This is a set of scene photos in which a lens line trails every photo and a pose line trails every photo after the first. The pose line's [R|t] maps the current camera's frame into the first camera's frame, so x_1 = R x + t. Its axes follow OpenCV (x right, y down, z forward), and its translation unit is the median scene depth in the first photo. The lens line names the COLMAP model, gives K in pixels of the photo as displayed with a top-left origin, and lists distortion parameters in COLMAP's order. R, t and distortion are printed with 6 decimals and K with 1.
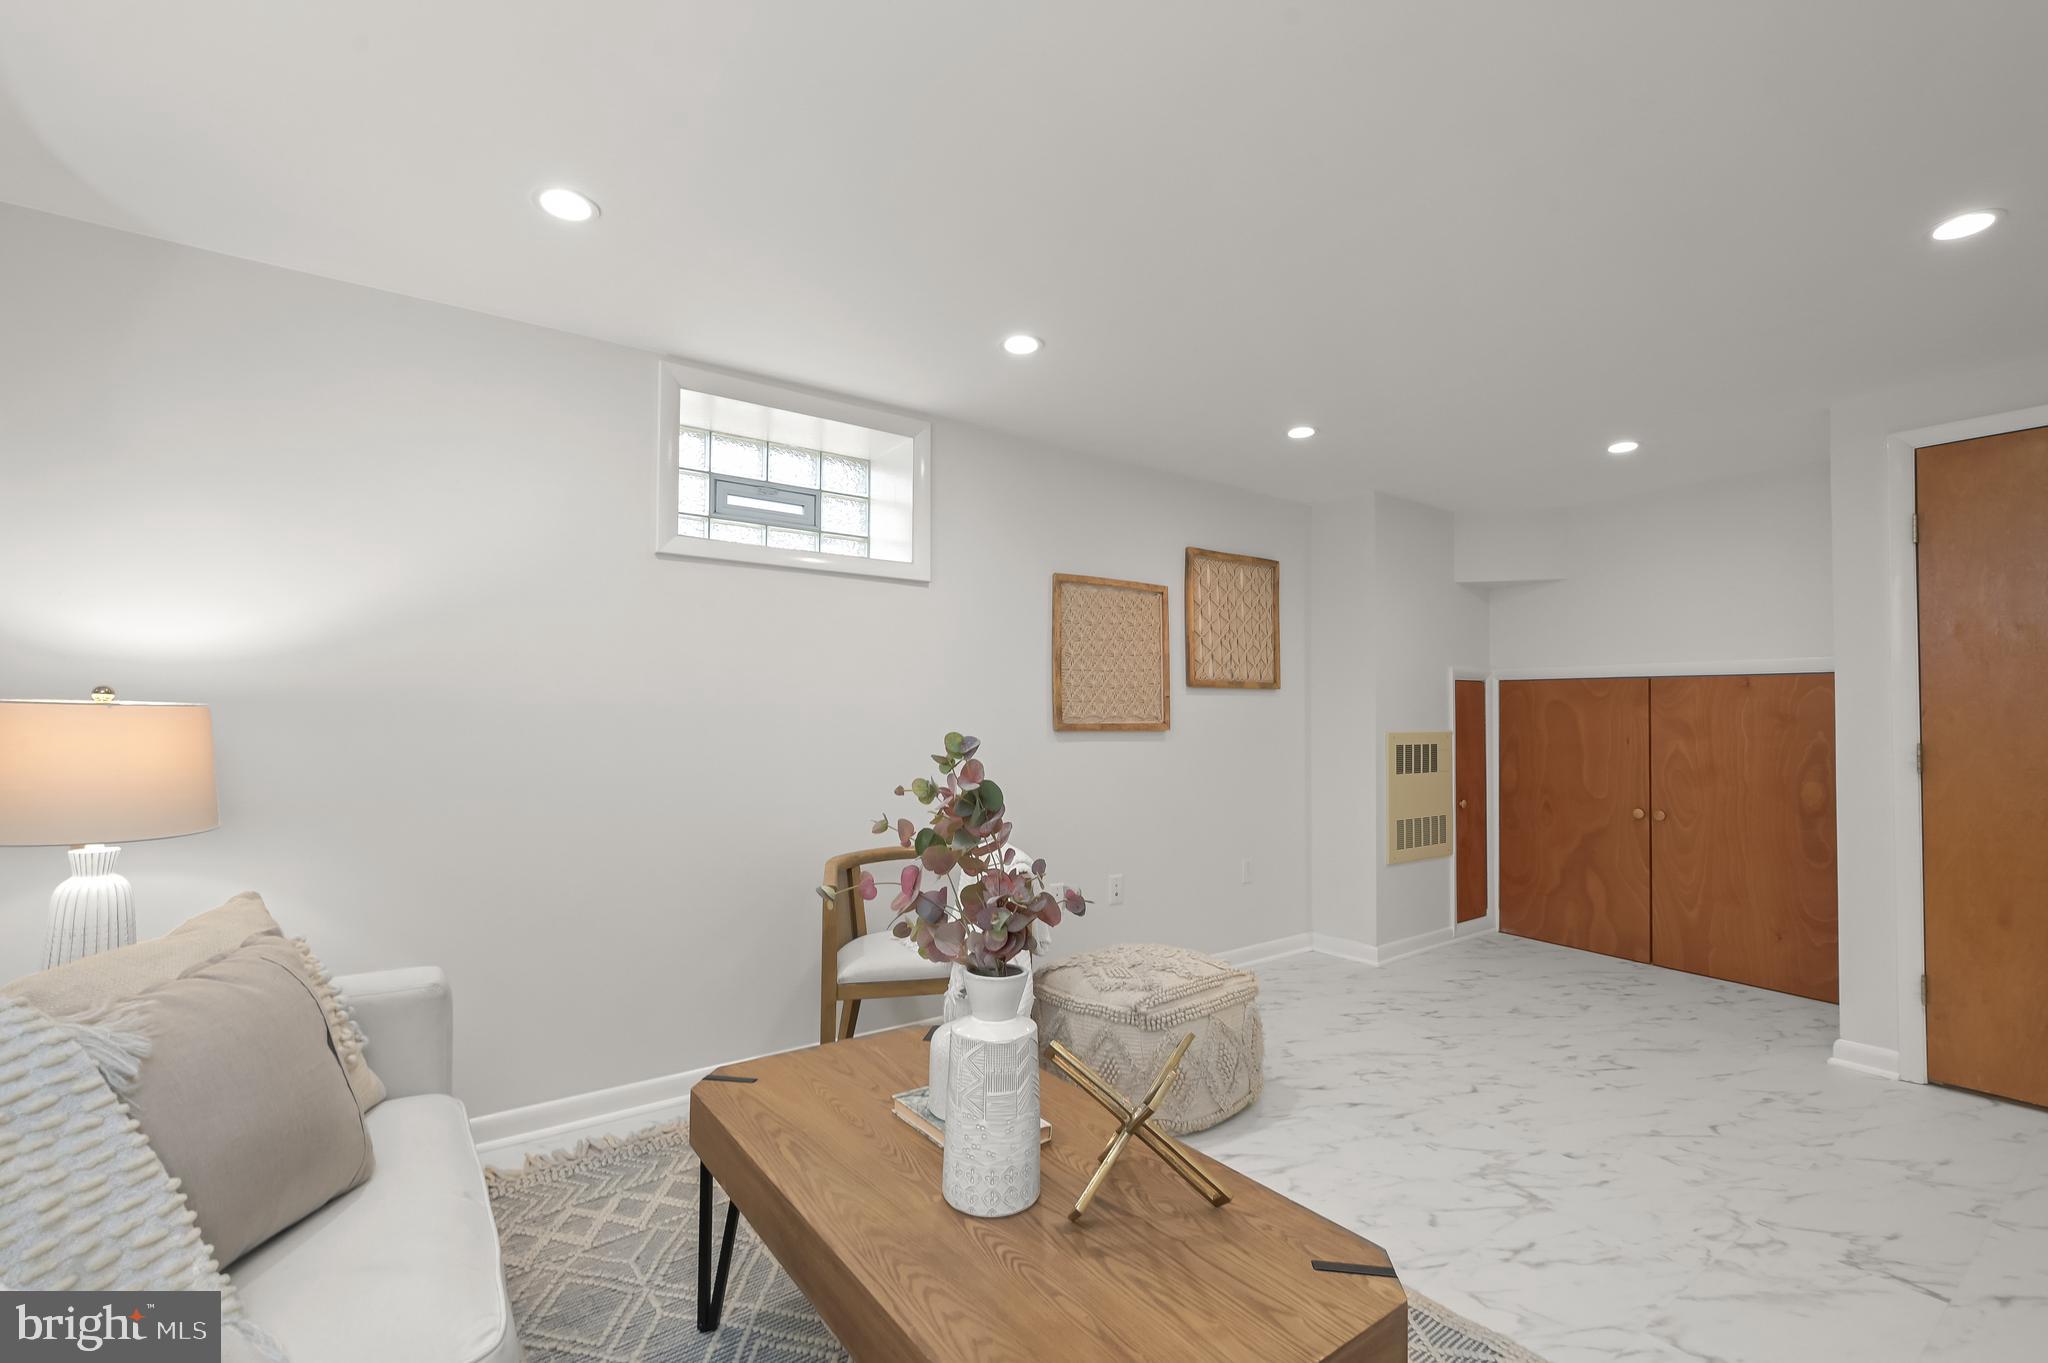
lens RADIAL K [[915.3, 0, 1010.7], [0, 915.3, 693.8], [0, 0, 1]] dist [-0.000080, -0.000499]
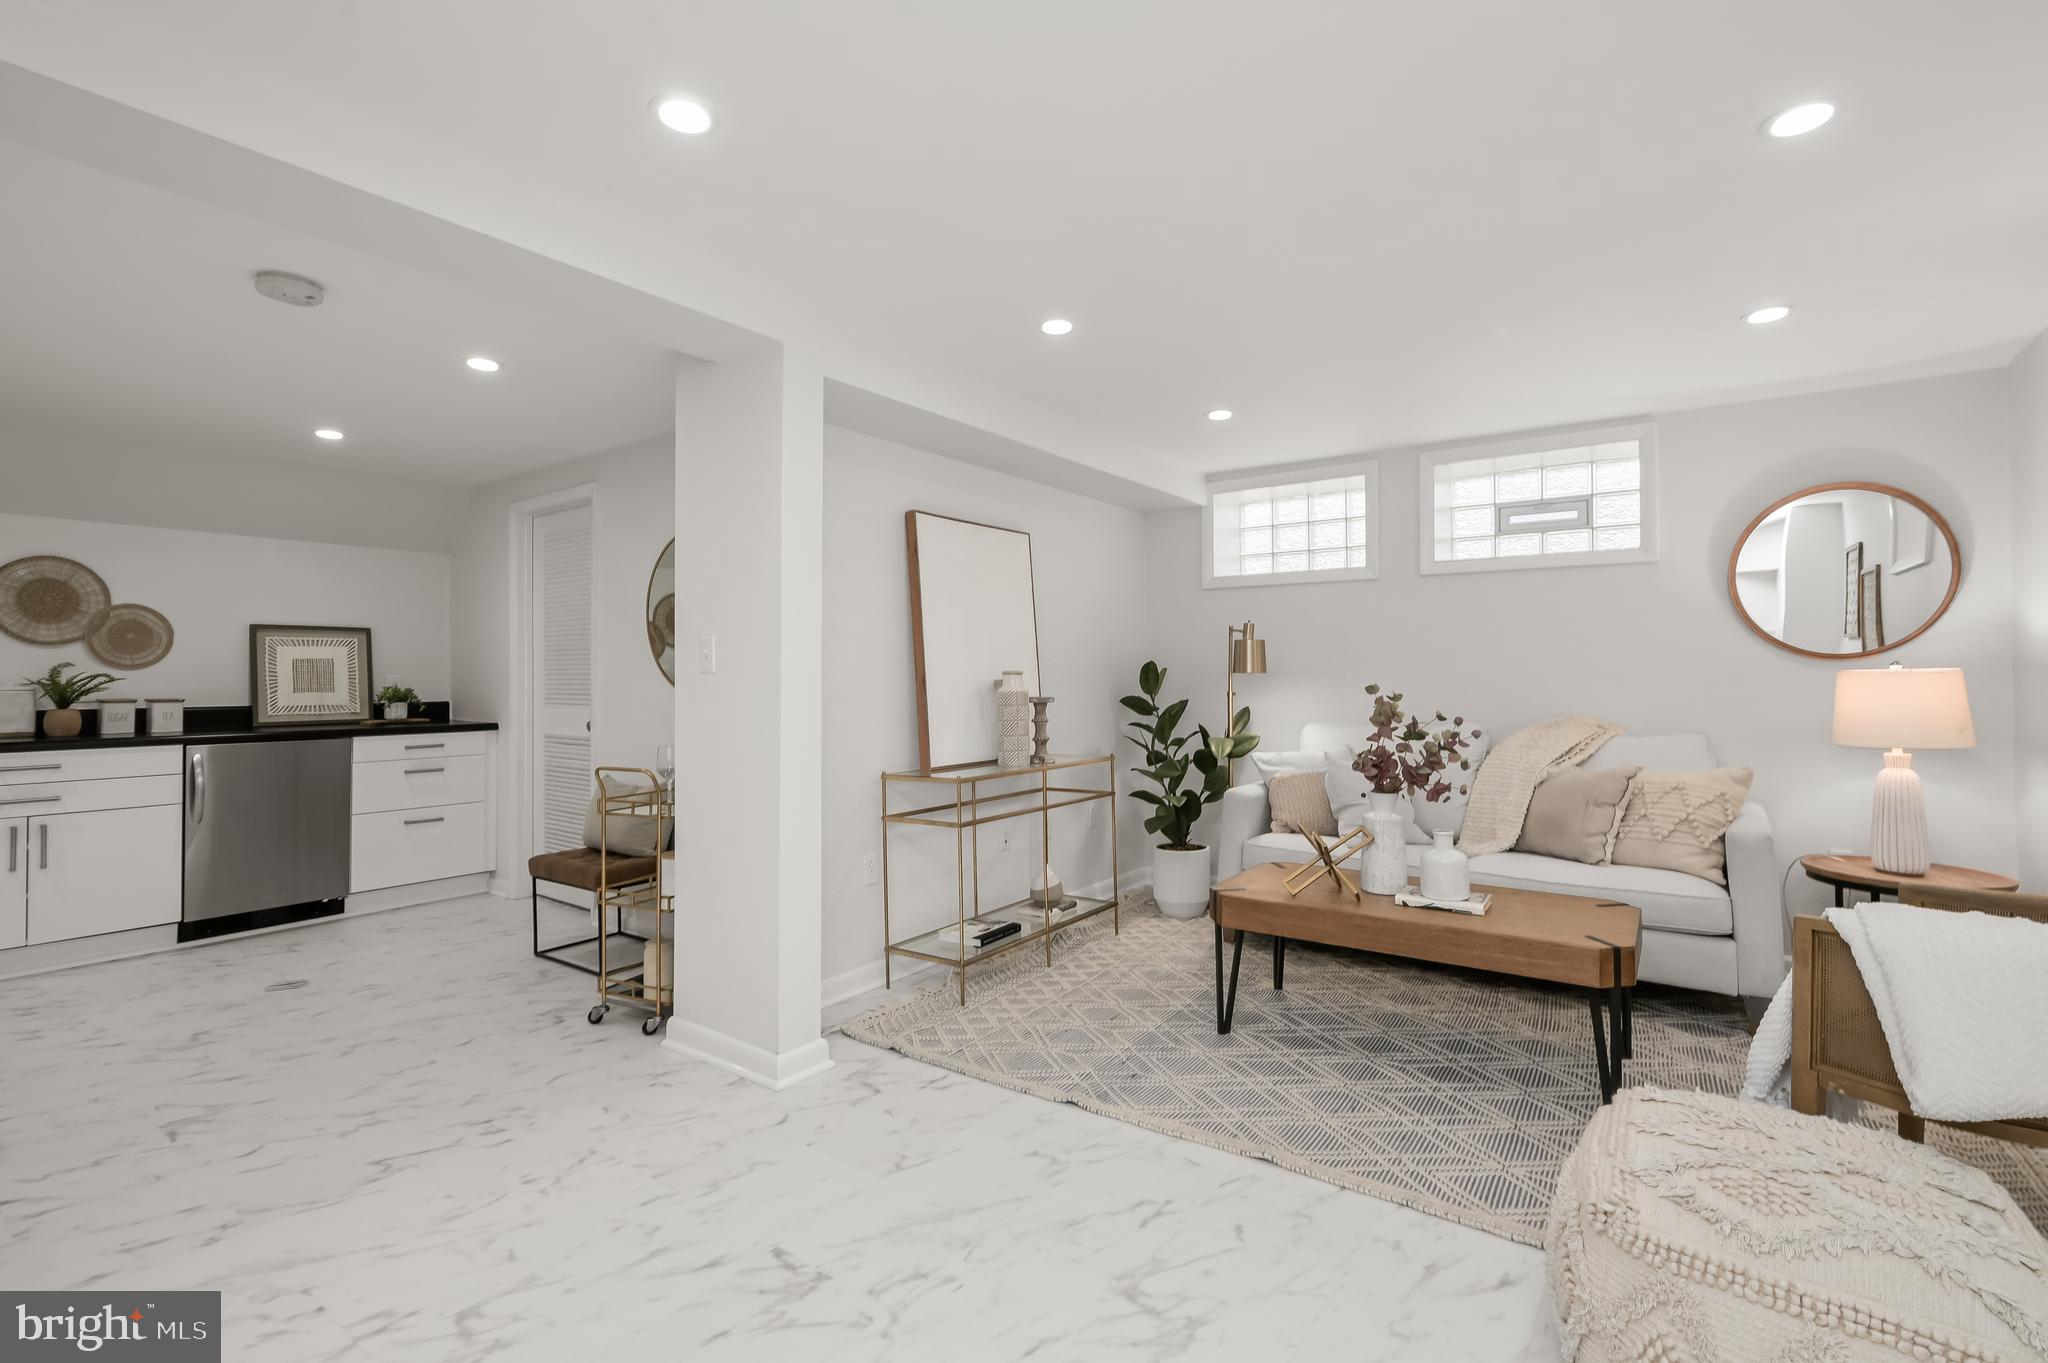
lens RADIAL K [[898.5, 0, 1030.9], [0, 898.5, 663.5], [0, 0, 1]] dist [-0.010057, -0.000175]
pose [[-0.951977, -0.009186, -0.306030, 0.553968], [0.003447, 0.999165, -0.040713, 0.030069], [0.306149, -0.039813, -0.951151, 1.069098]]
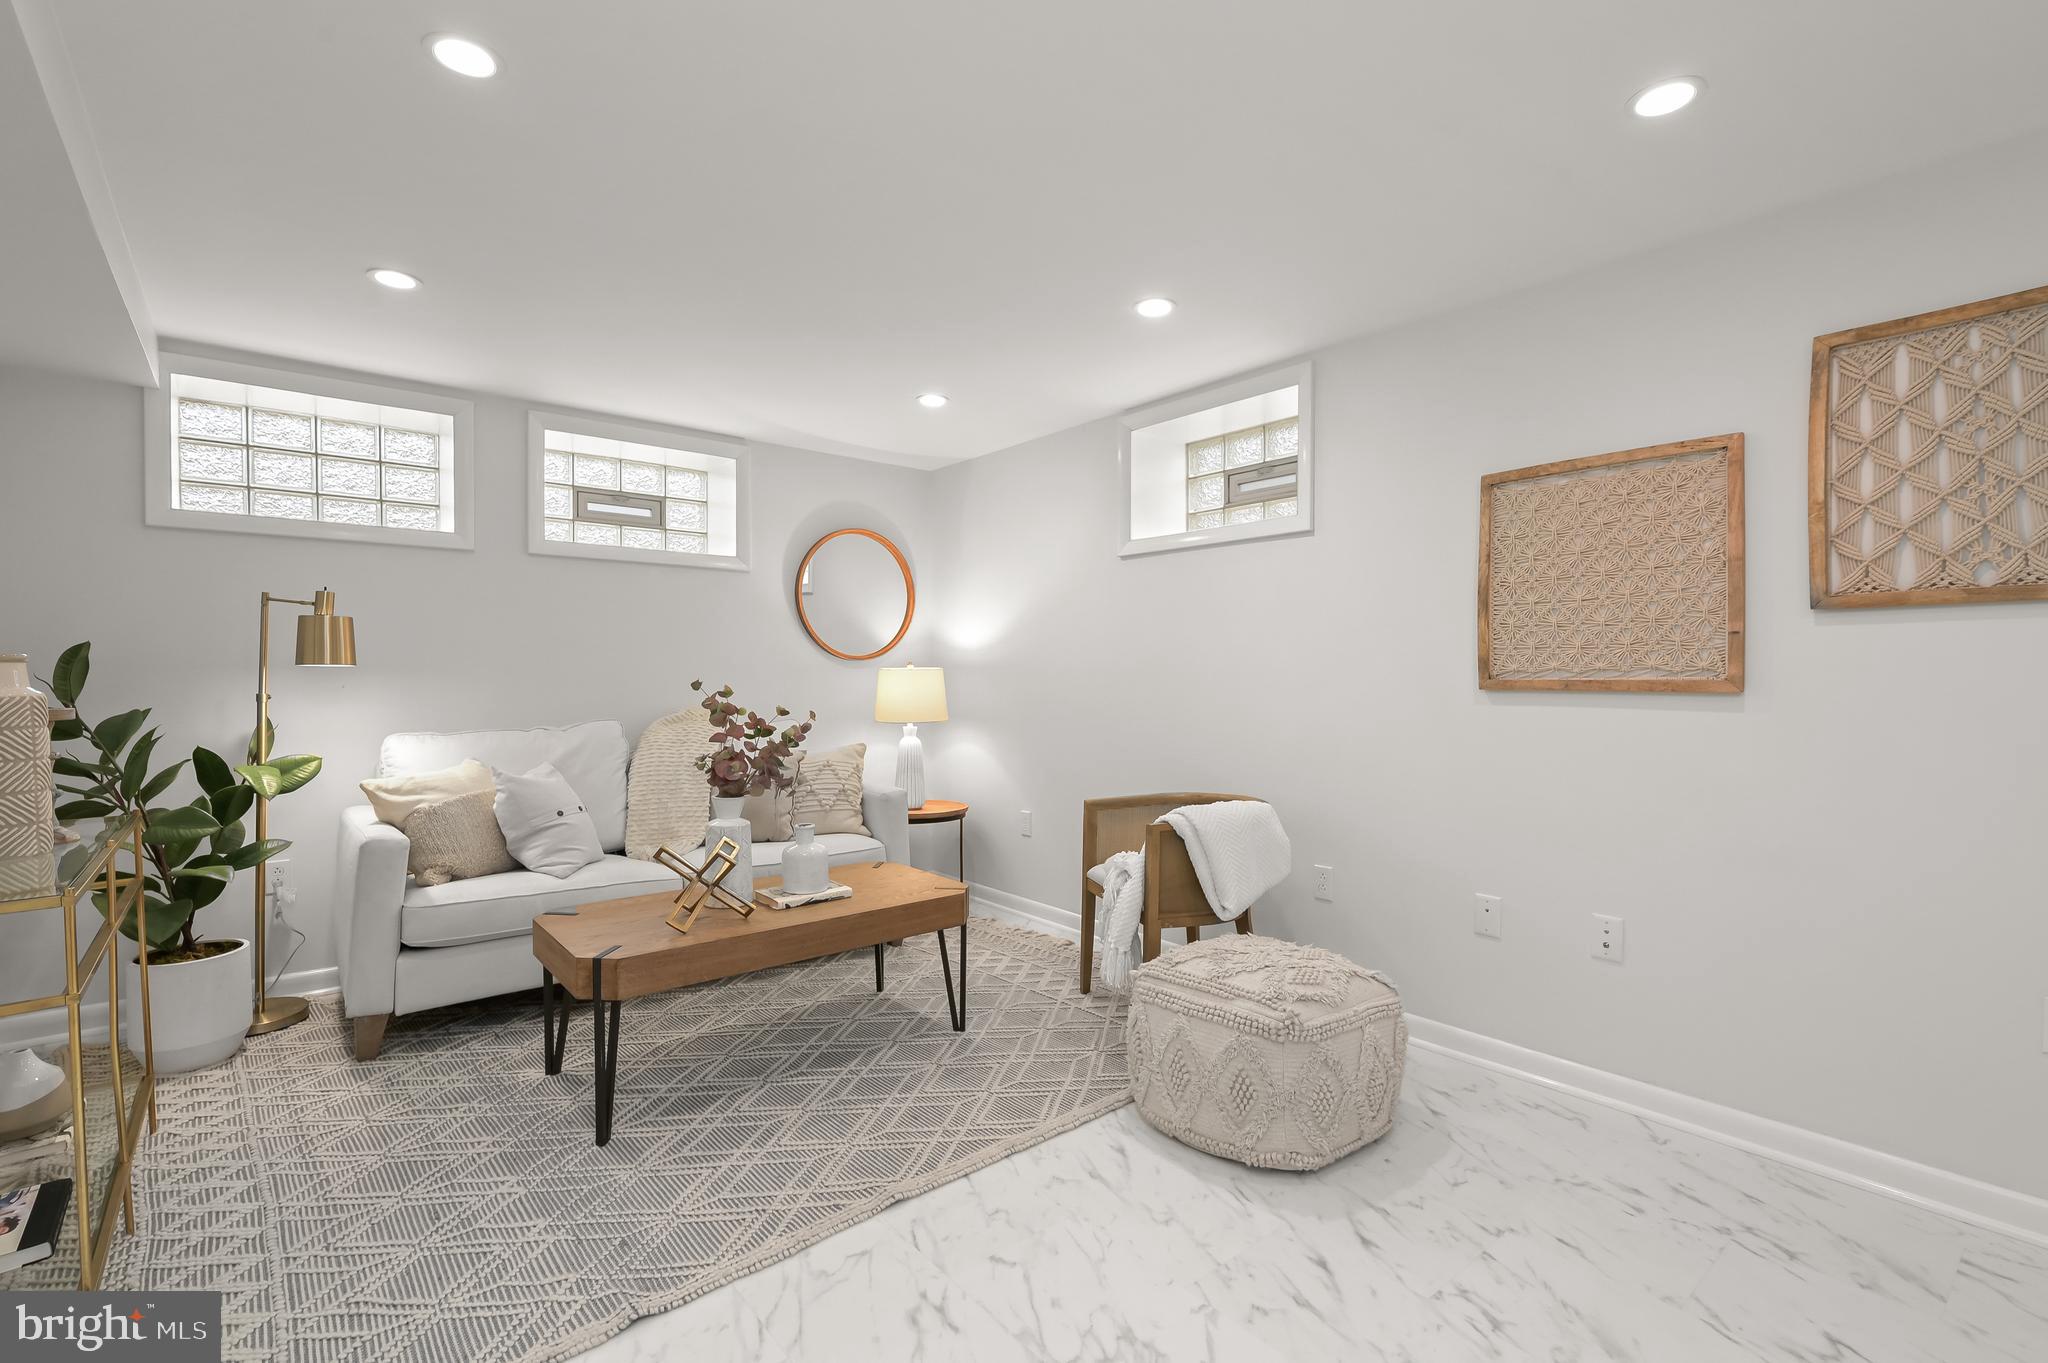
lens RADIAL K [[915.3, 0, 1010.7], [0, 915.3, 693.8], [0, 0, 1]] dist [-0.000080, -0.000499]
pose [[0.046252, 0.014155, -0.998829, 0.772393], [0.024459, 0.999584, 0.015298, 0.023286], [0.998630, -0.025138, 0.045887, 0.584222]]
